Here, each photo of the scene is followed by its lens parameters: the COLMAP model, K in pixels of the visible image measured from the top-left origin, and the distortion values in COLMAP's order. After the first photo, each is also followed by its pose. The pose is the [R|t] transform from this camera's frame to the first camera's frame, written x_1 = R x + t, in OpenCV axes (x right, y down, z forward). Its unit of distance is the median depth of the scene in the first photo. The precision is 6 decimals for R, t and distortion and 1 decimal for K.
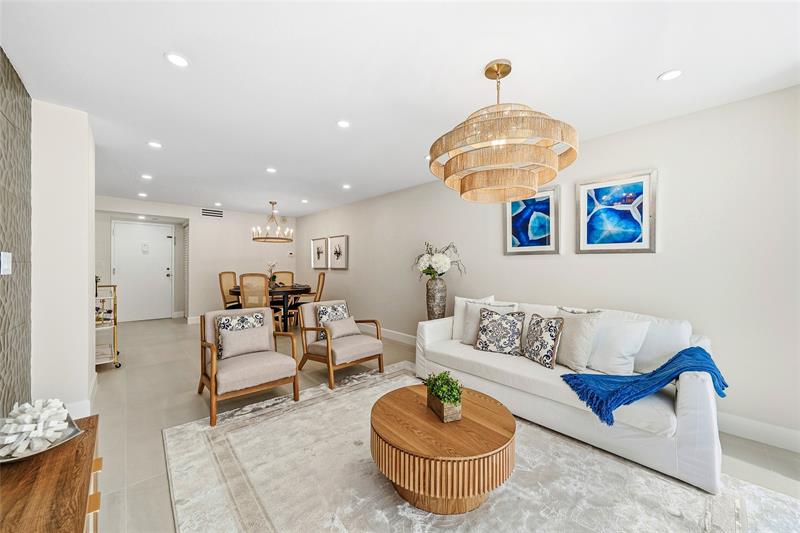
lens RADIAL K [[289.9, 0, 400.0], [0, 289.9, 266.5], [0, 0, 1]] dist [-0.000442, -0.000099]
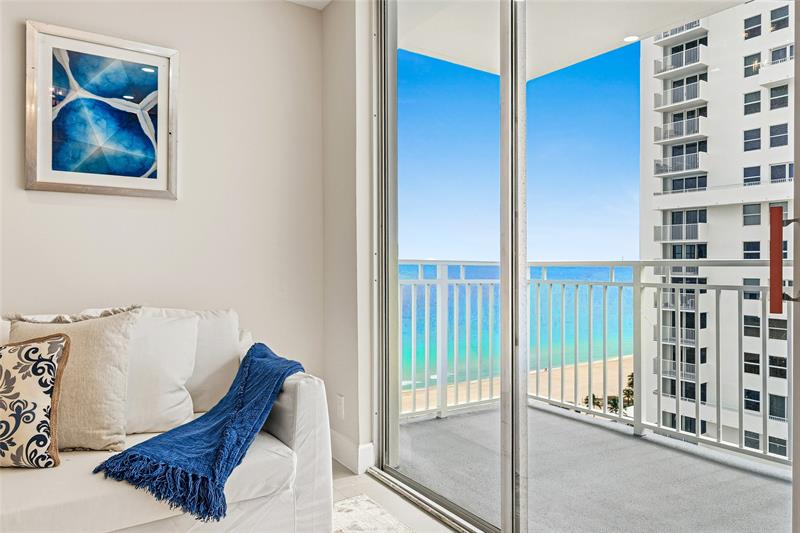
lens RADIAL K [[547.6, 0, 400.0], [0, 547.6, 266.5], [0, 0, 1]] dist [0.000032, -0.000099]
pose [[0.167806, -0.014506, 0.985713, -0.104316], [0.009469, 0.999869, 0.013102, 0.072075], [-0.985775, 0.007135, 0.167921, 0.376277]]
